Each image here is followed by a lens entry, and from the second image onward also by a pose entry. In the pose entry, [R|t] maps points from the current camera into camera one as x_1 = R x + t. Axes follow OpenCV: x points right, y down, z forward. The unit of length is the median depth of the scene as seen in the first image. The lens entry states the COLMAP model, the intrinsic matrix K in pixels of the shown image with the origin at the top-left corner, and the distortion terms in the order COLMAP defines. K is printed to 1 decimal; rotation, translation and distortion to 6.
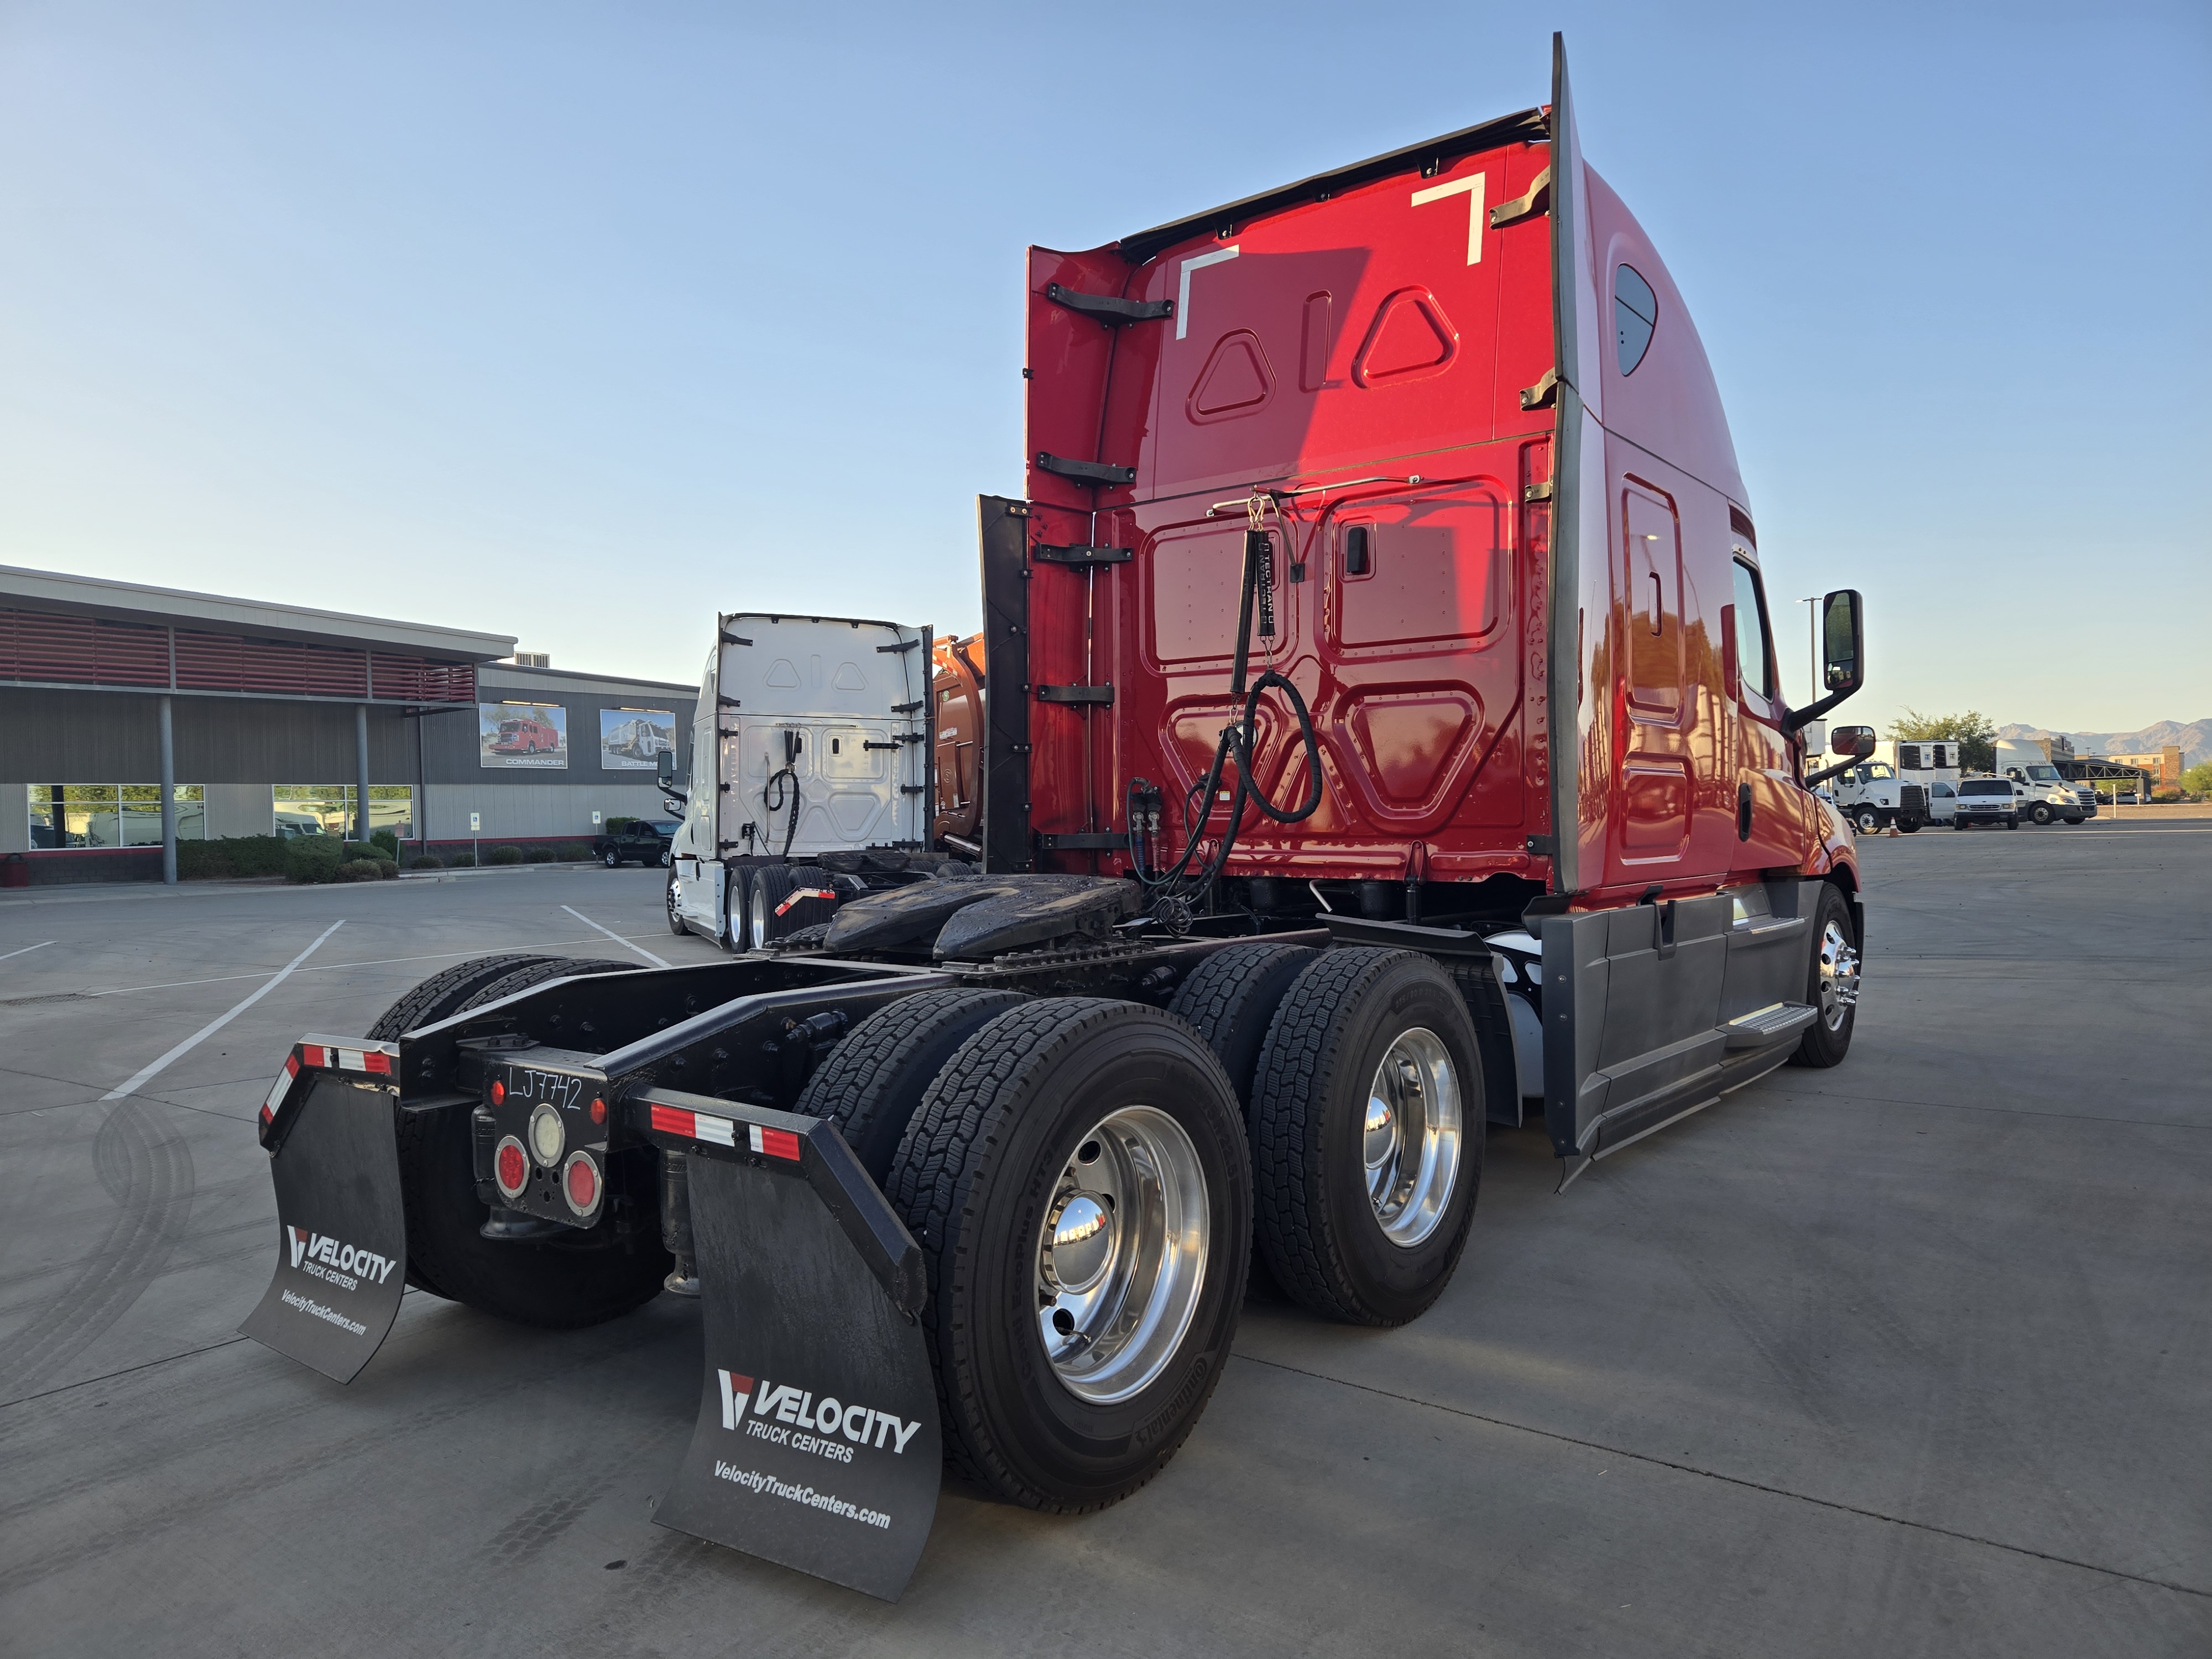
lens RADIAL K [[1478.8, 0, 1096.4], [0, 1478.8, 823.6], [0, 0, 1]] dist [0.073234, -0.058496]
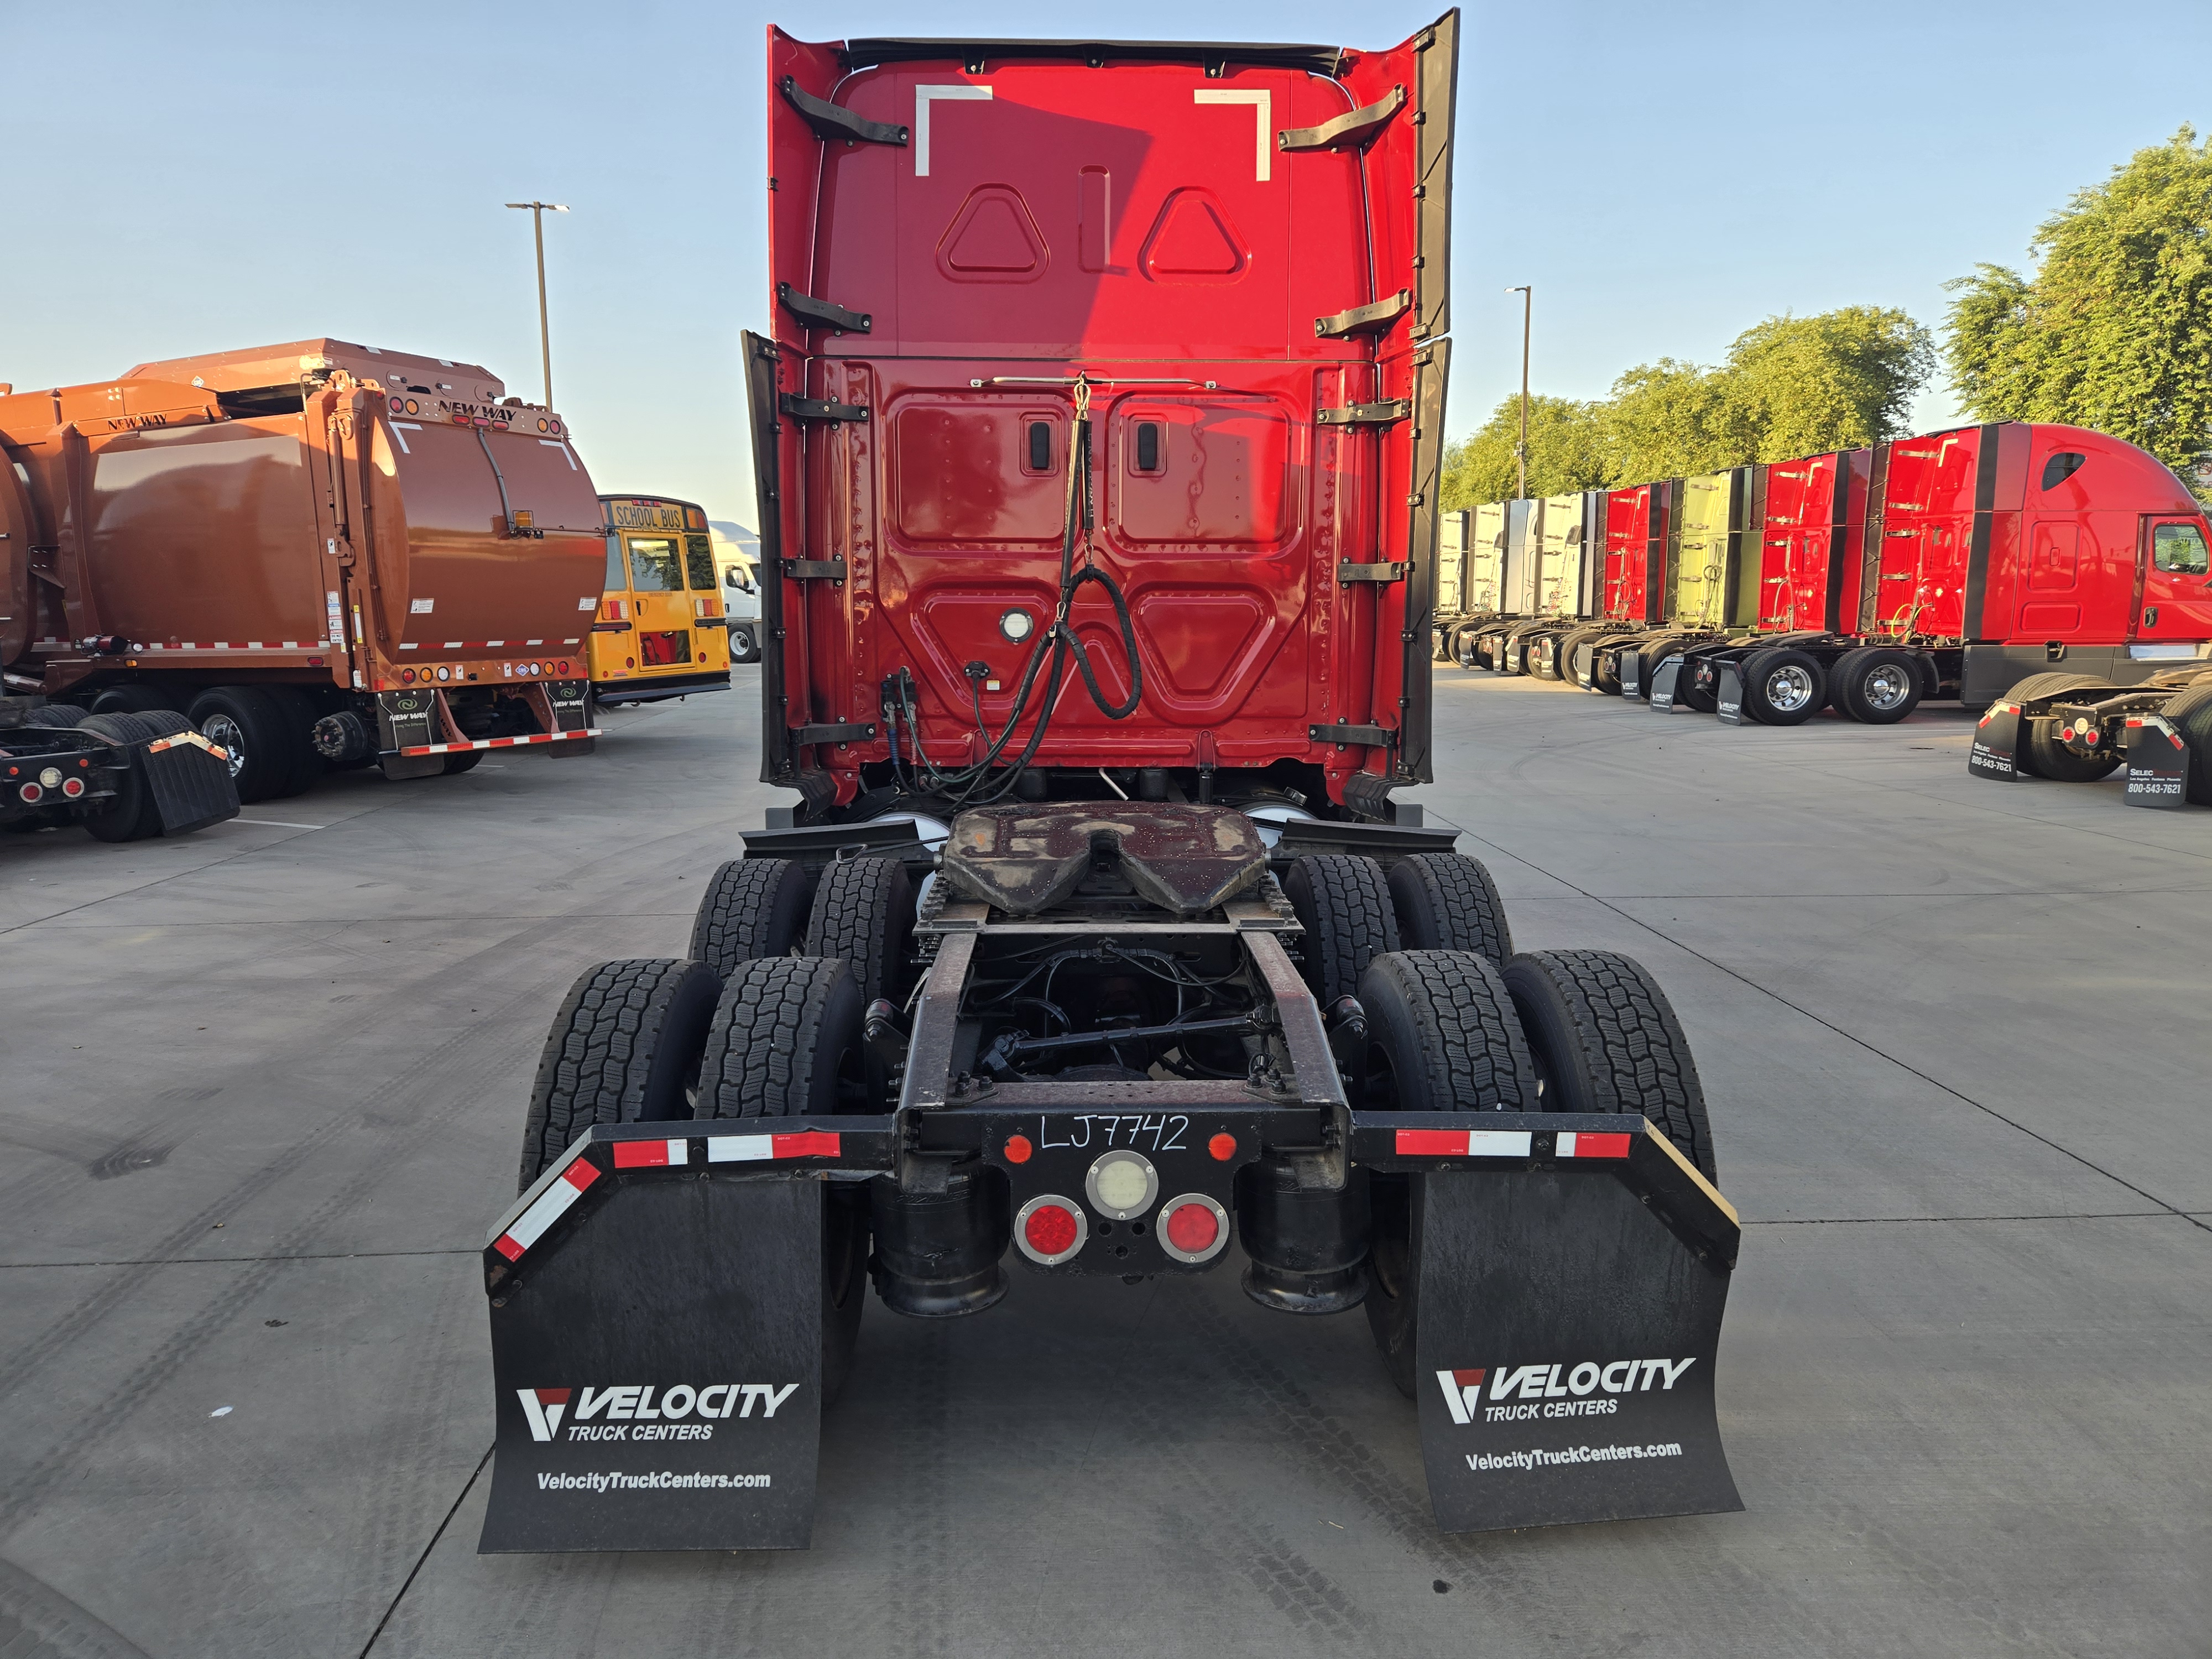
lens RADIAL K [[1478.8, 0, 1096.4], [0, 1478.8, 823.6], [0, 0, 1]] dist [0.073234, -0.058496]
pose [[0.767012, -0.084665, 0.636022, -0.766771], [-0.005473, 0.990357, 0.138433, -0.100264], [-0.641609, -0.109660, 0.759153, 0.318323]]
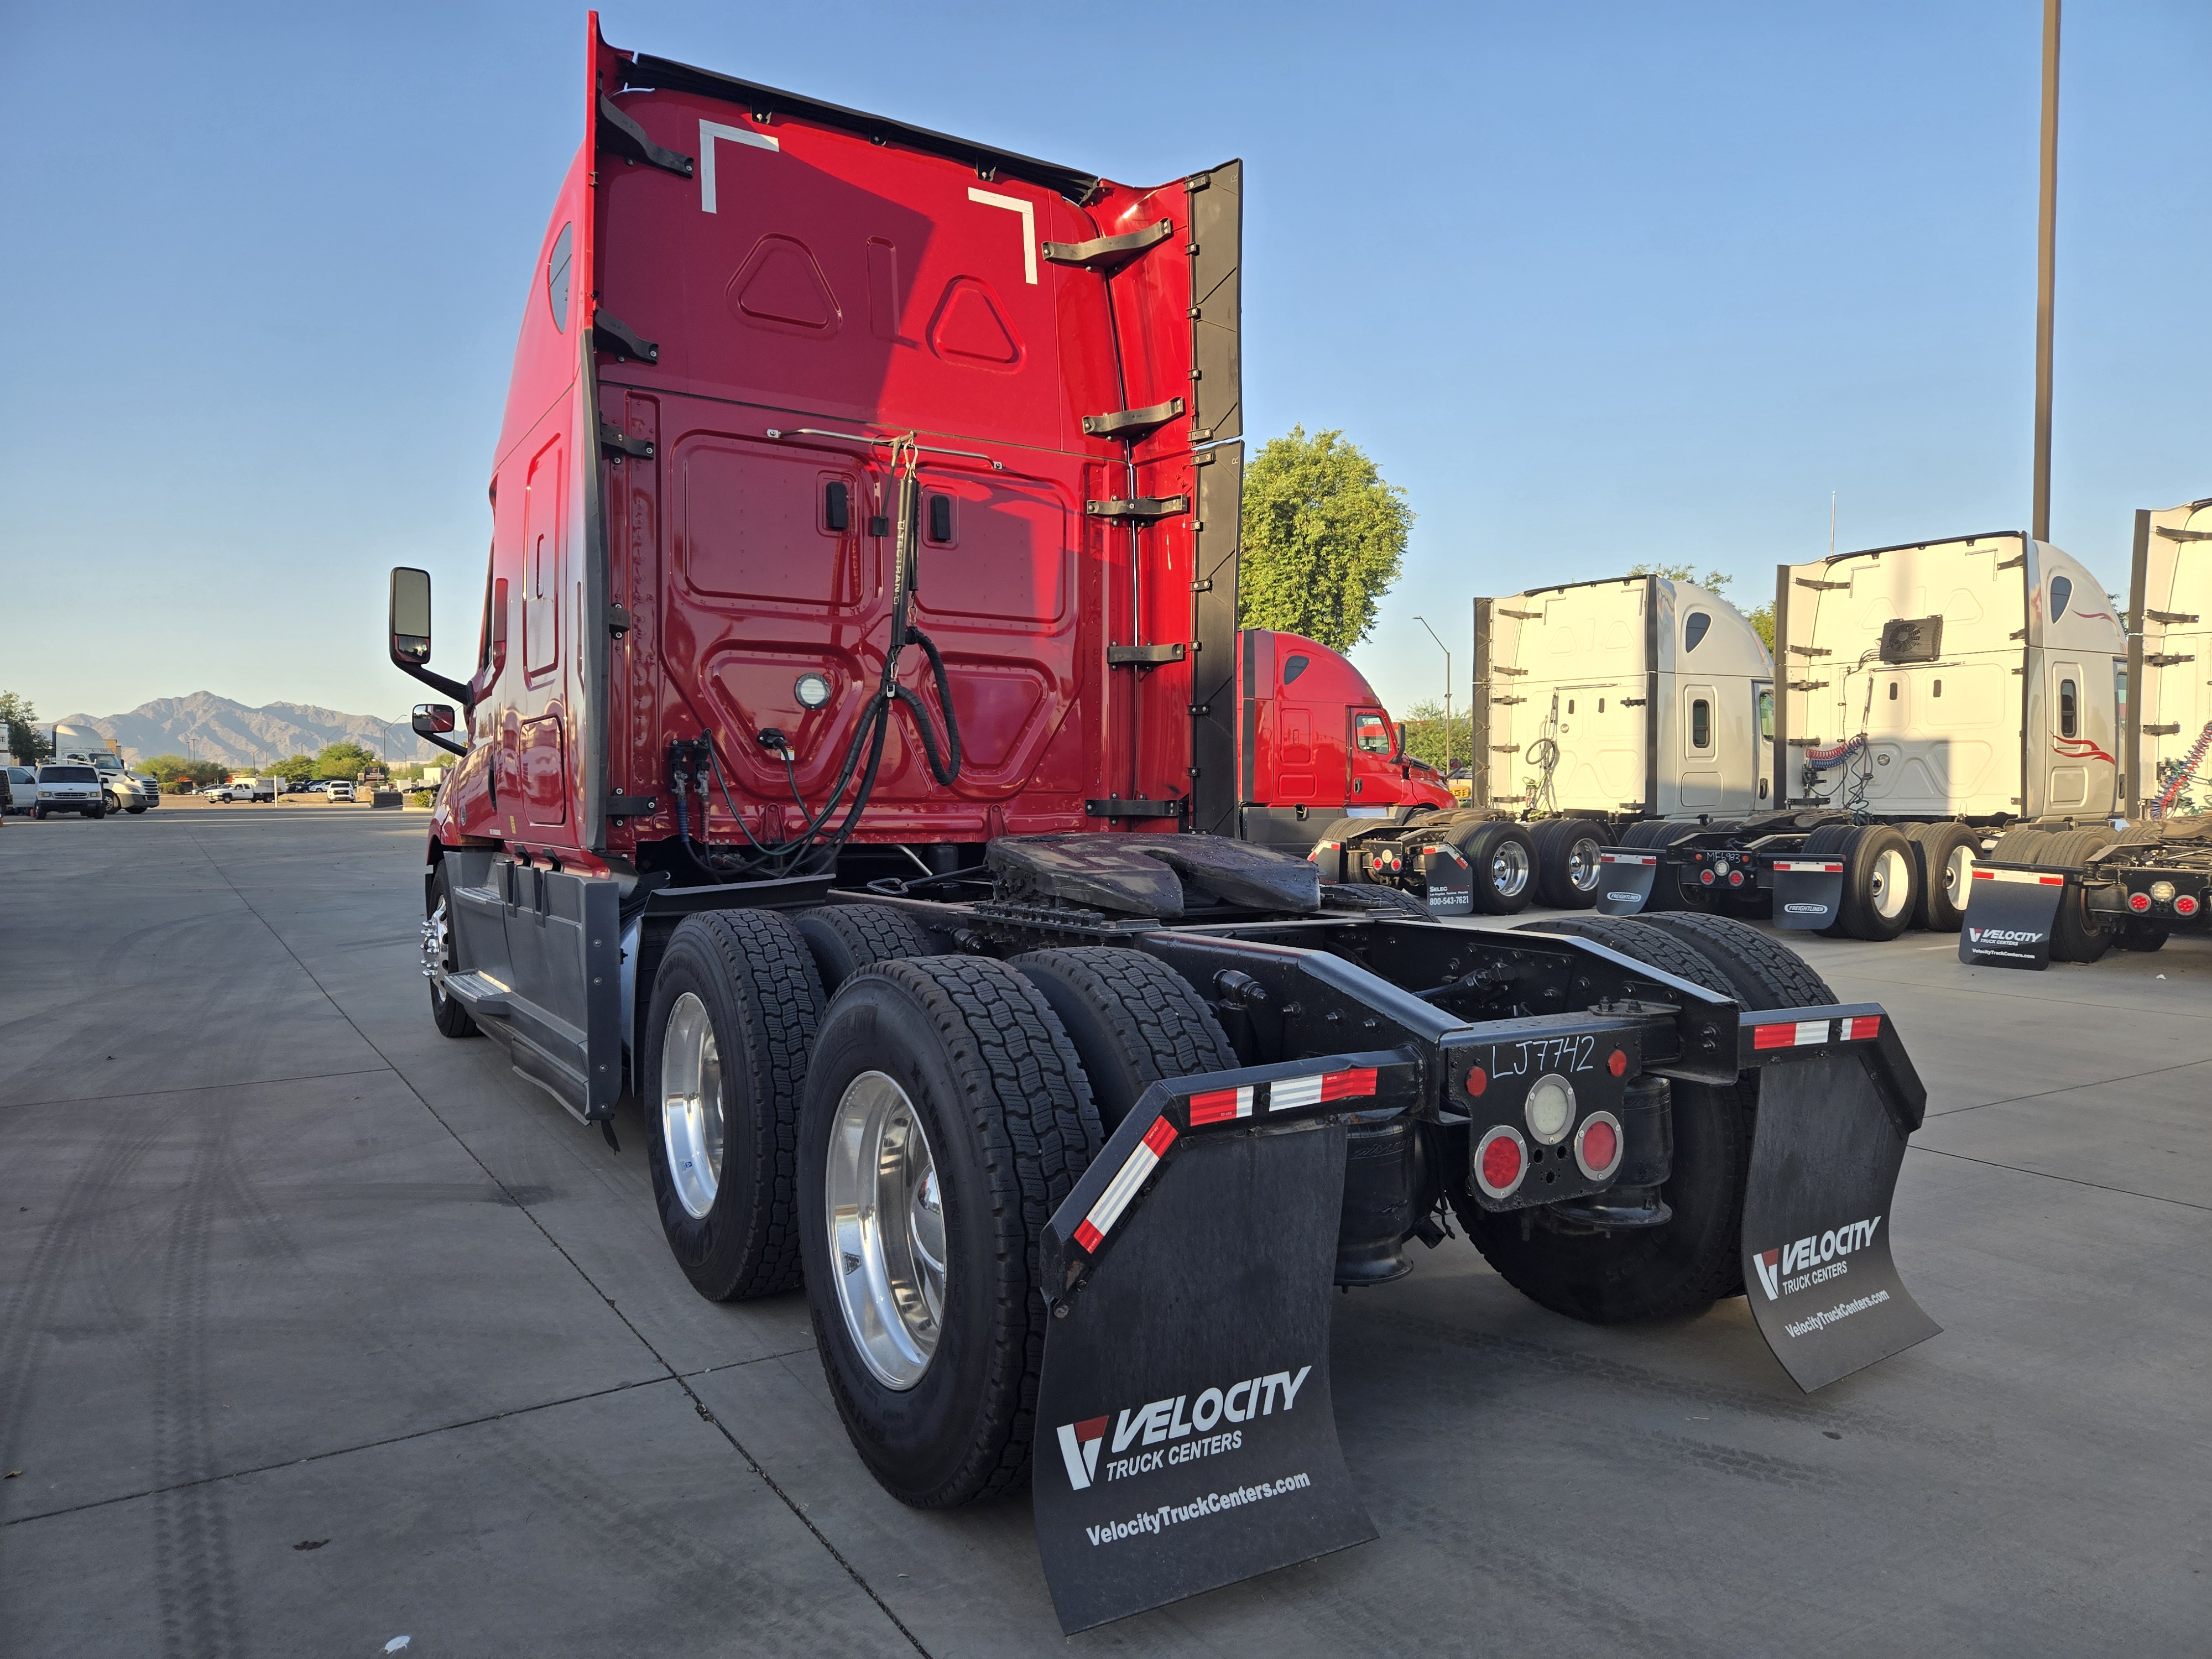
lens RADIAL K [[1478.2, 0, 1097.6], [0, 1478.2, 842.7], [0, 0, 1]] dist [0.073542, -0.056114]
pose [[0.347455, -0.014869, 0.937579, -1.086401], [-0.001972, 0.999860, 0.016587, 0.030249], [-0.937695, -0.007612, 0.347377, 0.797278]]
